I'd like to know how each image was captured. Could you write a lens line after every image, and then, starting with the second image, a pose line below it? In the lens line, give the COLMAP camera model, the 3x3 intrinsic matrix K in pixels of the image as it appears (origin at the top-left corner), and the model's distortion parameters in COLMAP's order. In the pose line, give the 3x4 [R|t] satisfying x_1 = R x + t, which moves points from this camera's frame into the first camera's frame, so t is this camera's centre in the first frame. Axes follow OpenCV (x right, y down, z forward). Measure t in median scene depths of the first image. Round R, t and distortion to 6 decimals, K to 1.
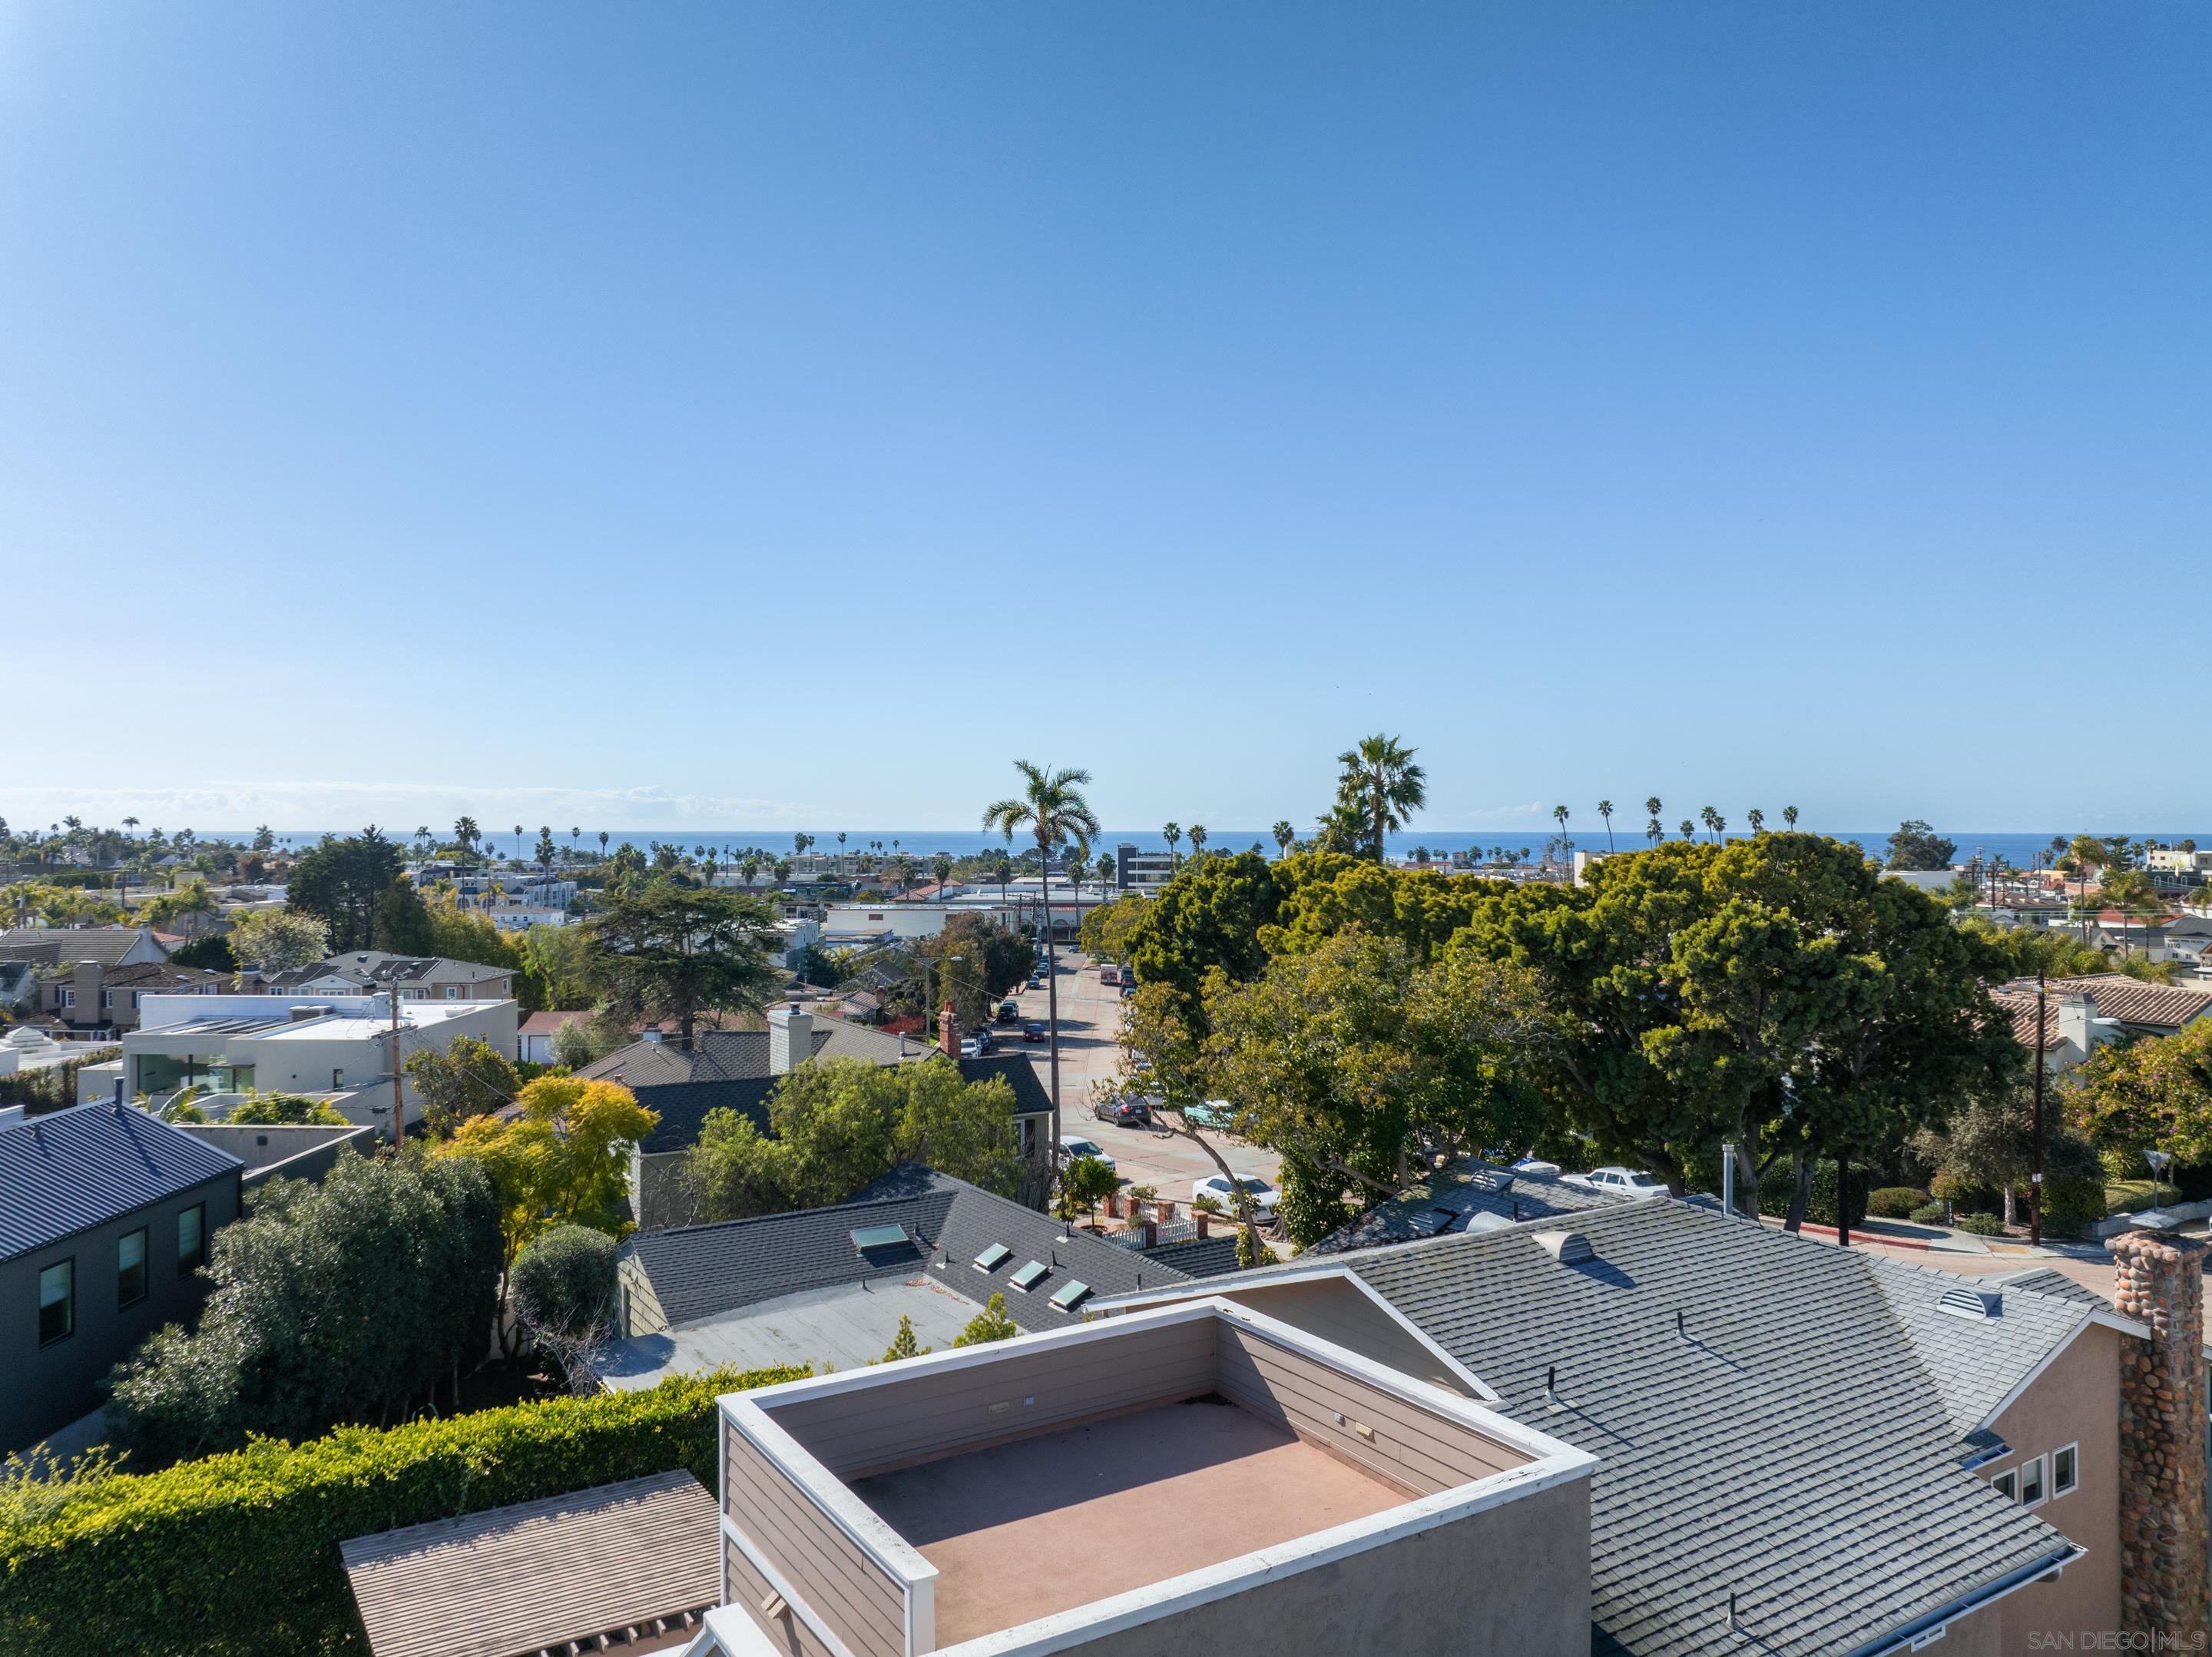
lens RADIAL K [[1577.0, 0, 1099.7], [0, 1577.0, 826.6], [0, 0, 1]] dist [-0.034814, 0.020266]
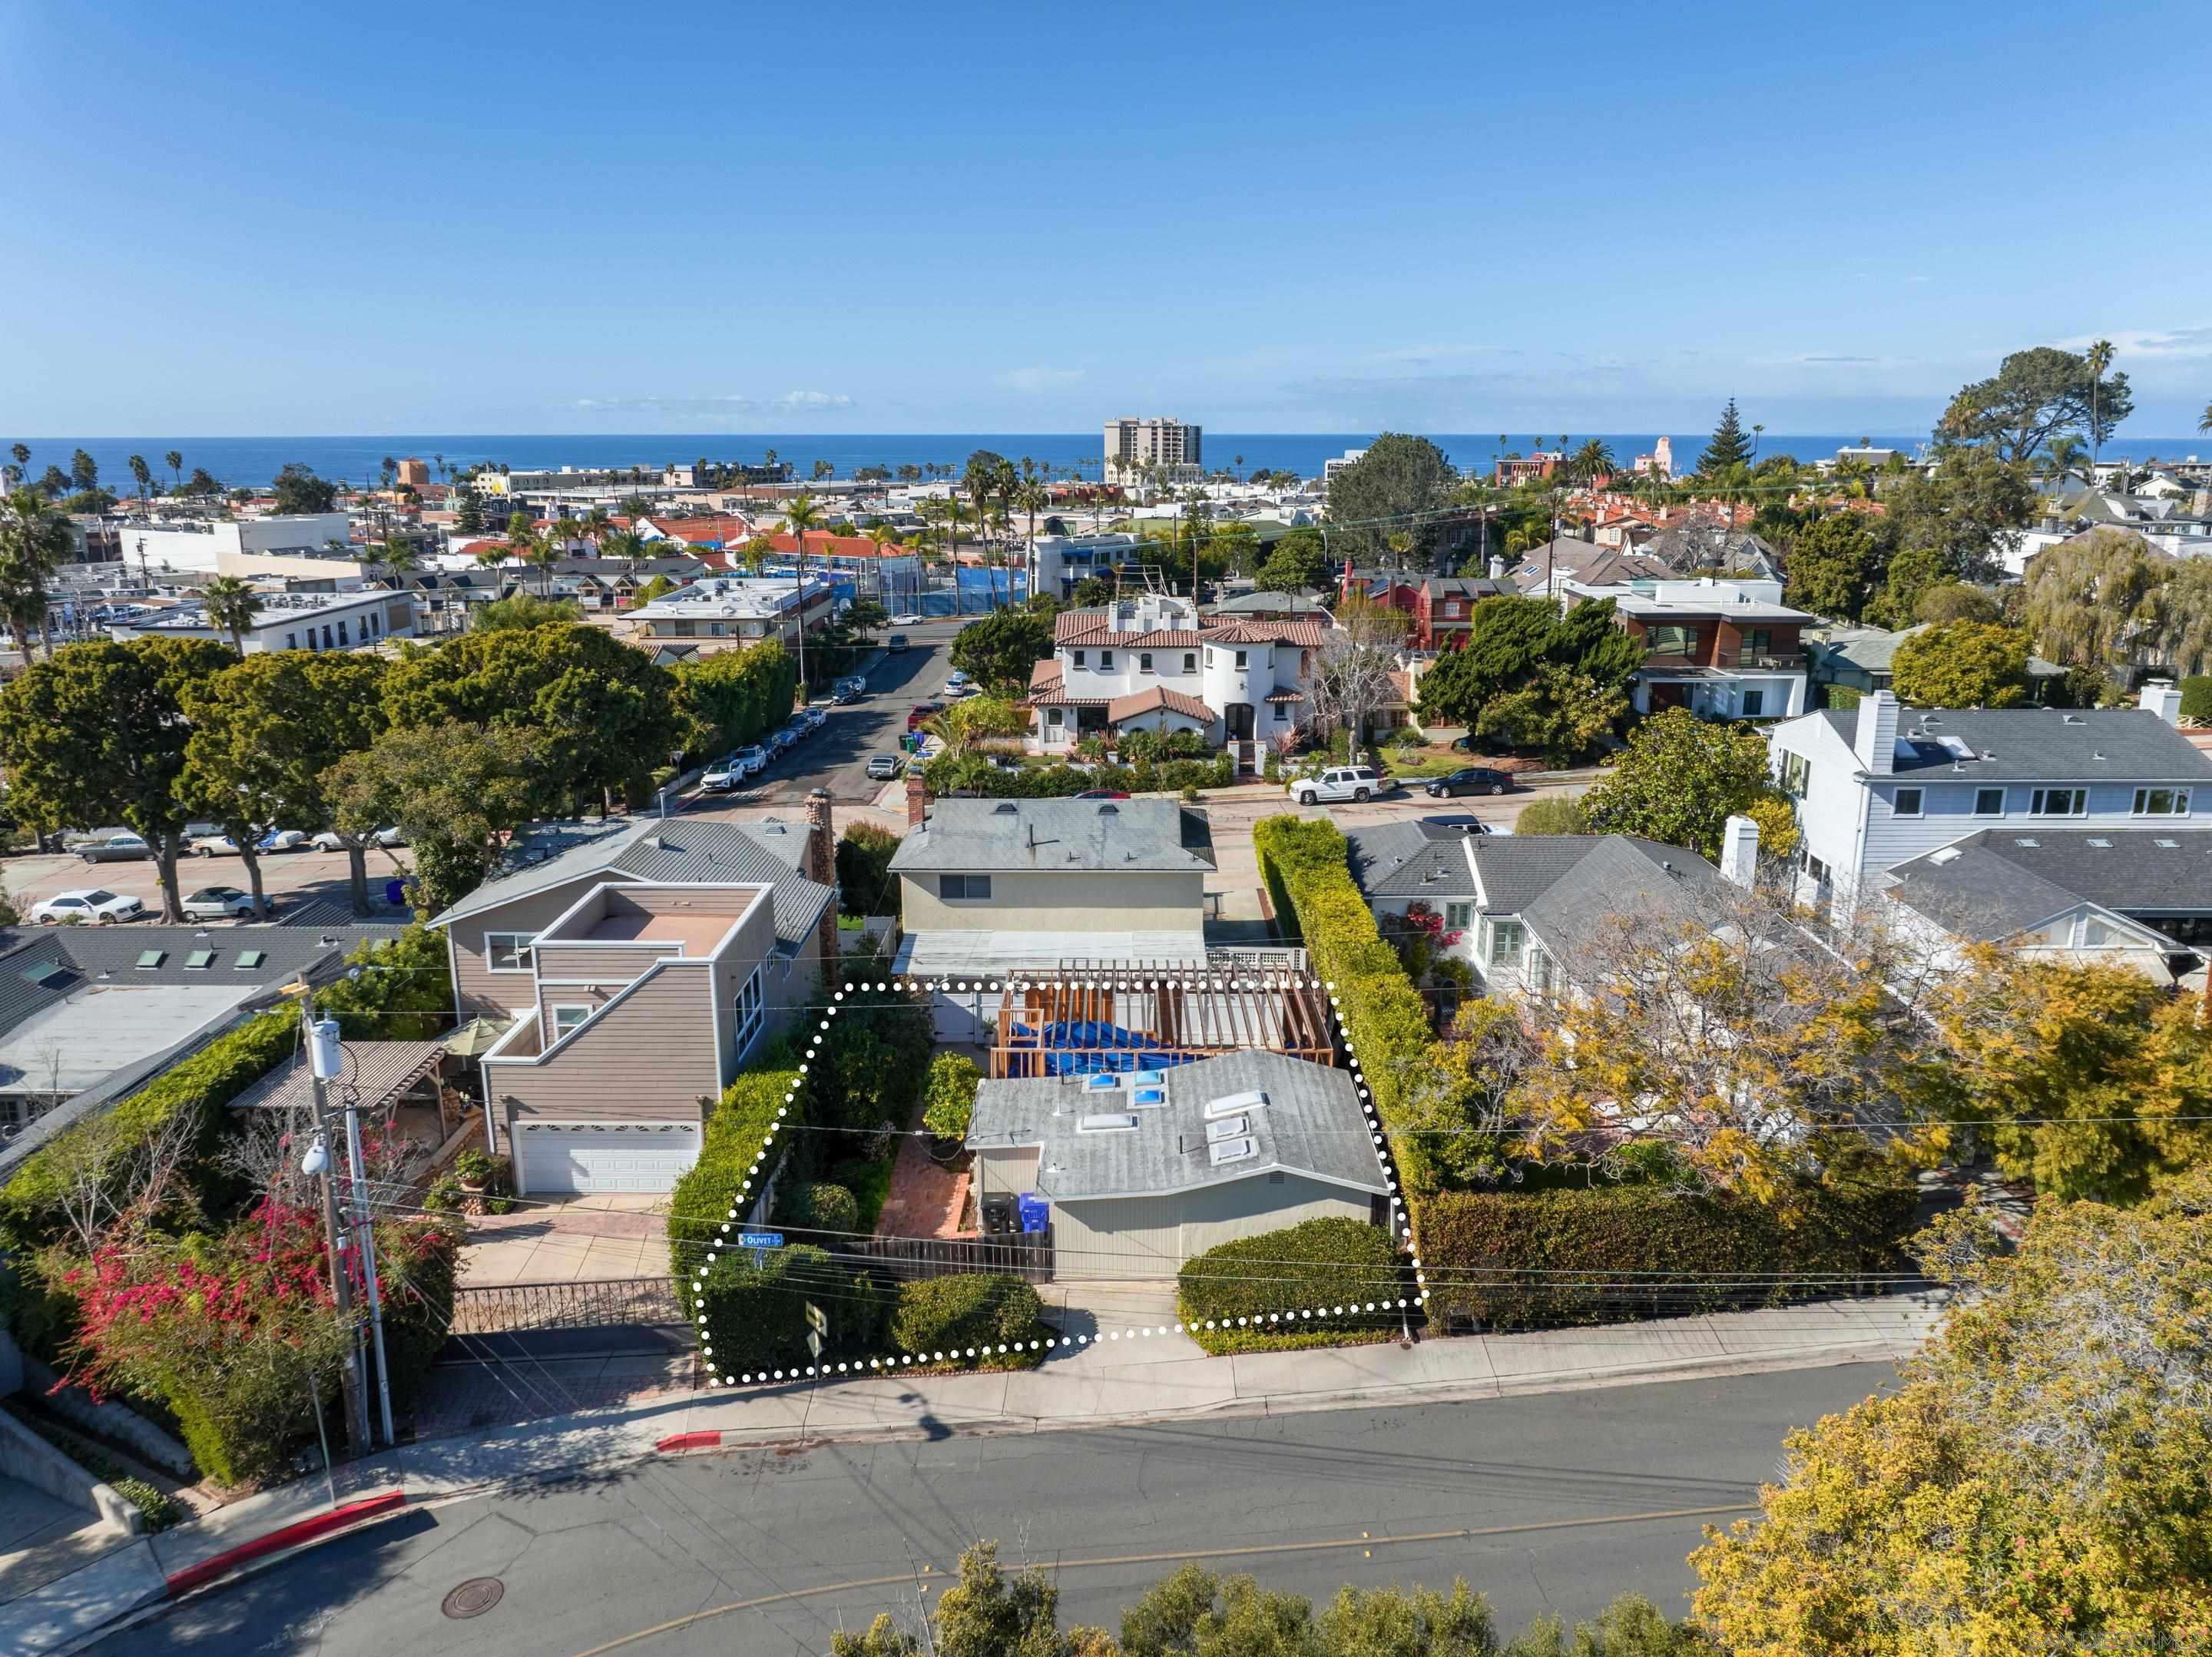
lens RADIAL K [[1577.0, 0, 1126.8], [0, 1577.0, 814.2], [0, 0, 1]] dist [-0.034814, 0.020266]
pose [[0.541063, -0.202921, 0.816133, -0.825115], [0.002162, 0.970785, 0.239940, -0.237671], [-0.840979, -0.128058, 0.525695, -0.602666]]
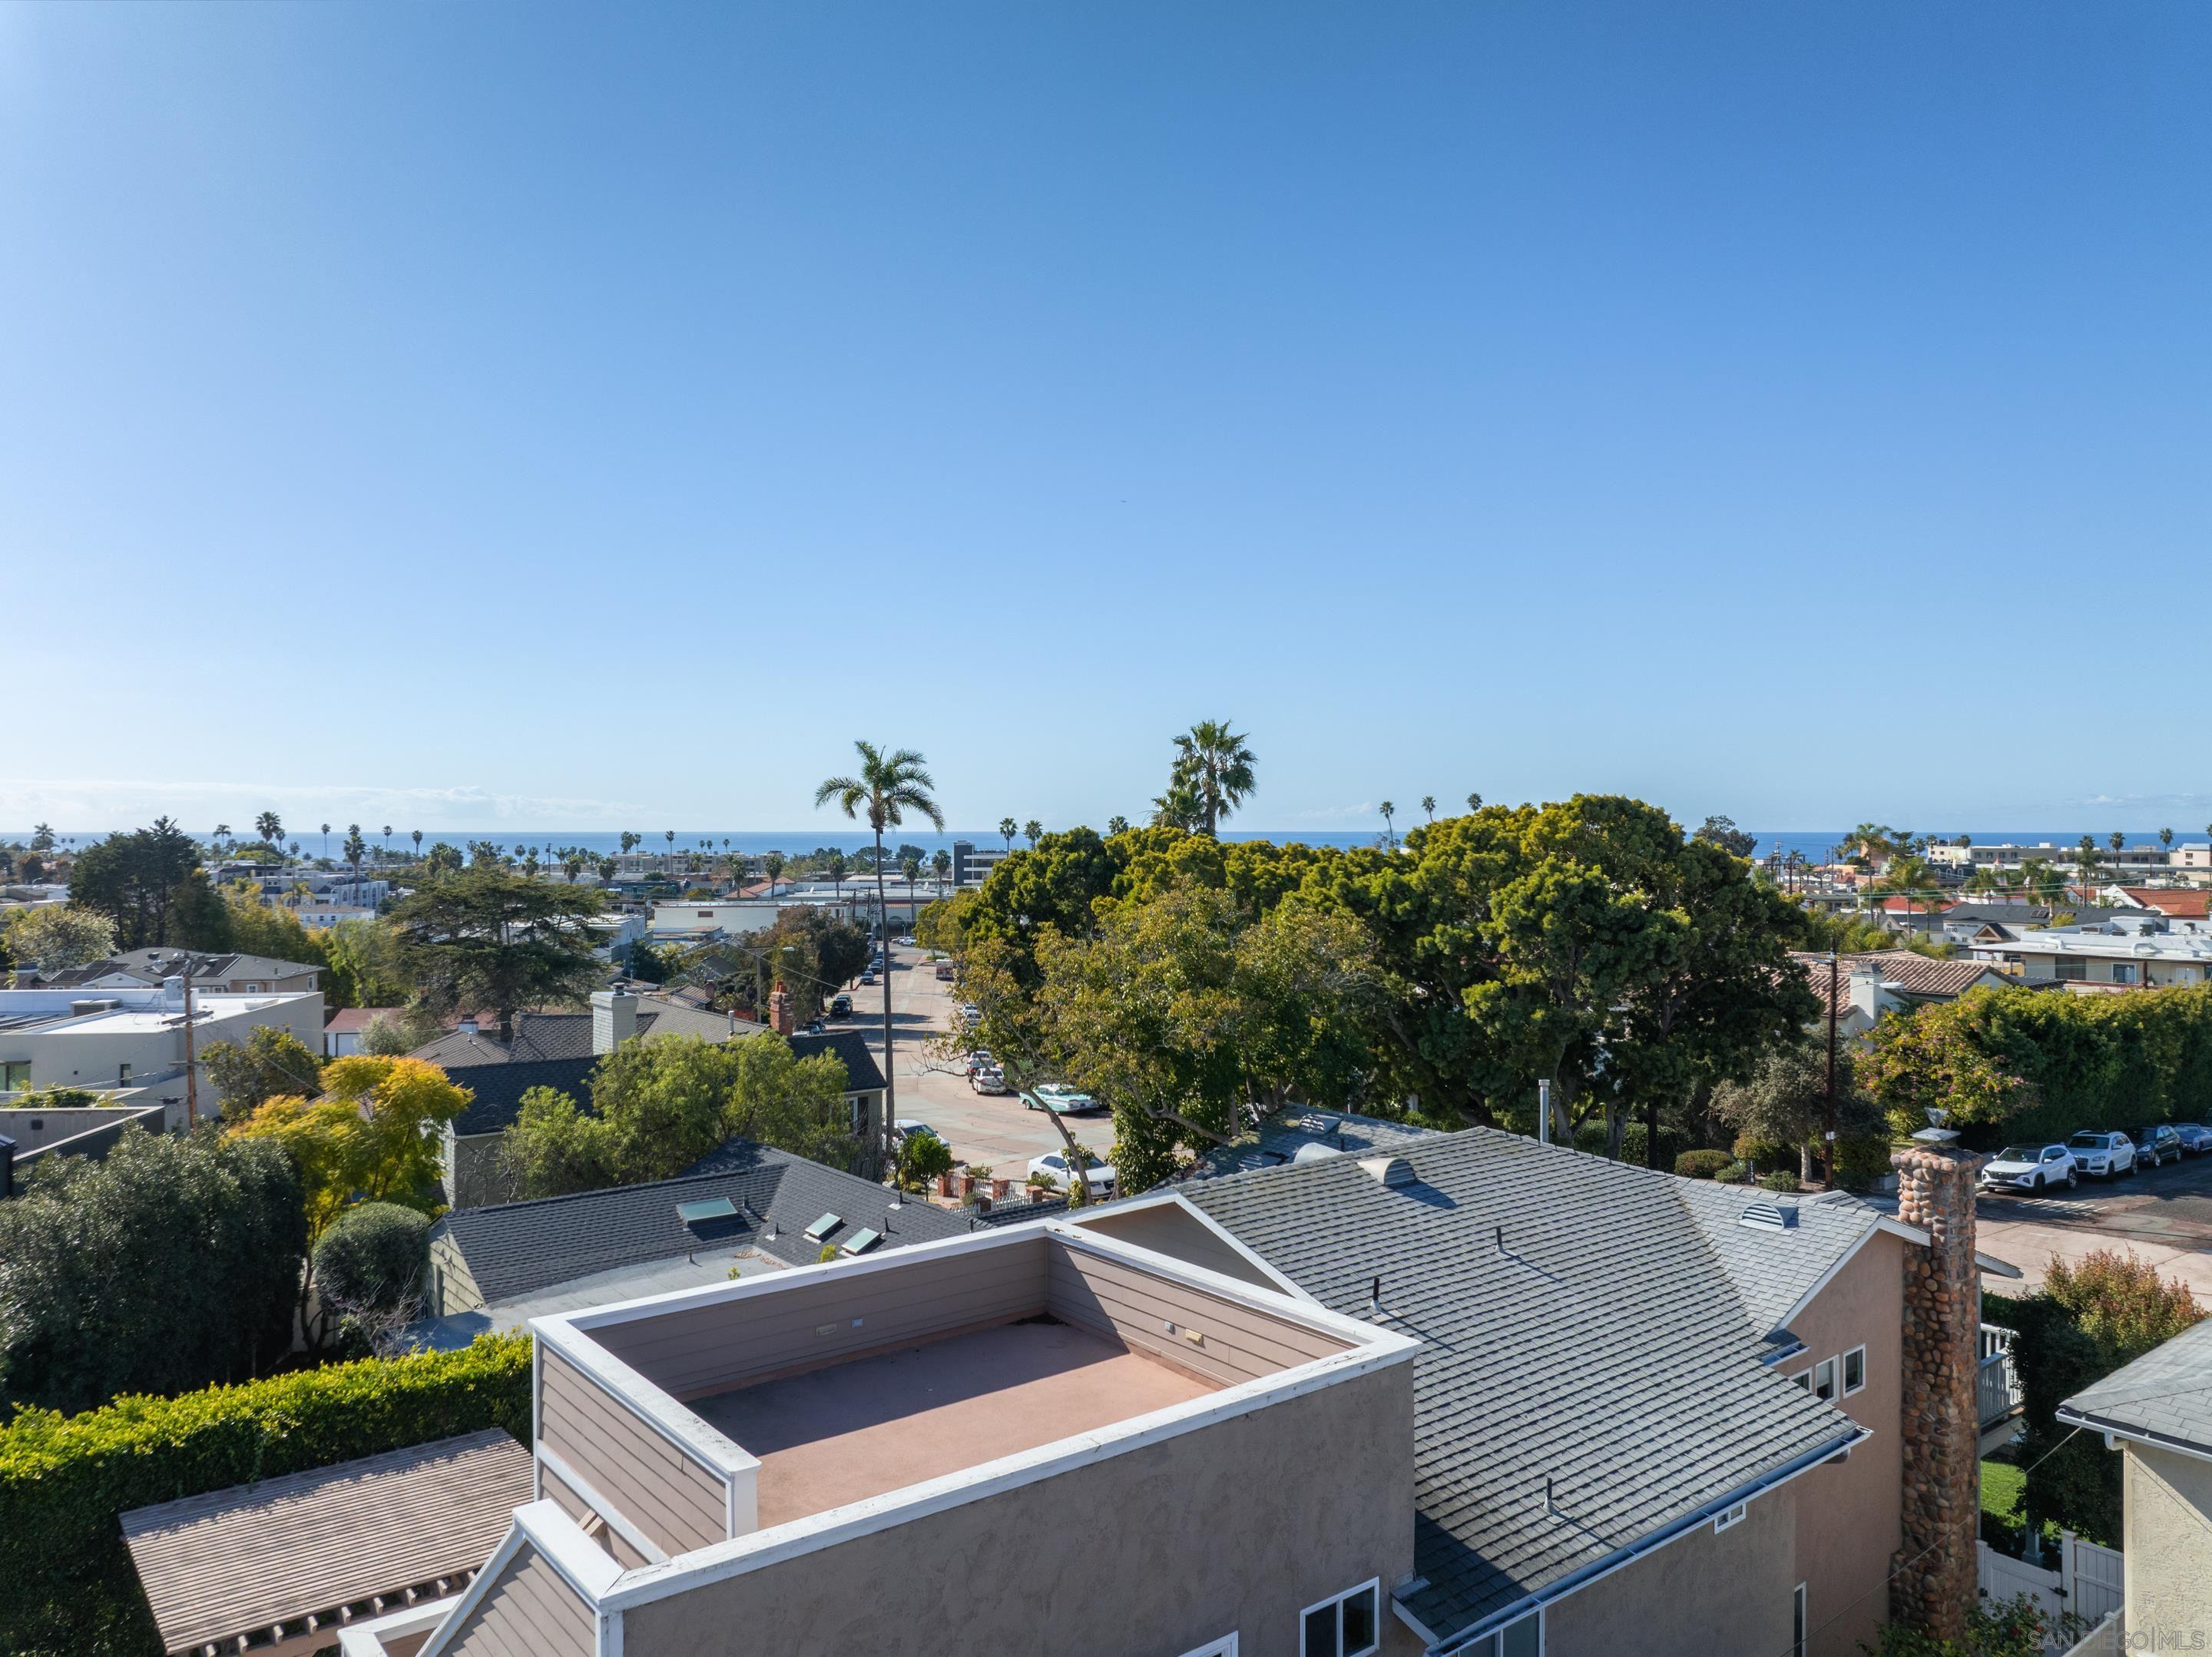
lens RADIAL K [[1577.0, 0, 1103.2], [0, 1577.0, 812.2], [0, 0, 1]] dist [-0.034814, 0.020266]
pose [[0.994347, -0.000082, 0.106175, 0.001597], [0.001047, 0.999959, -0.009033, 0.025051], [-0.106170, 0.009093, 0.994306, 0.000410]]
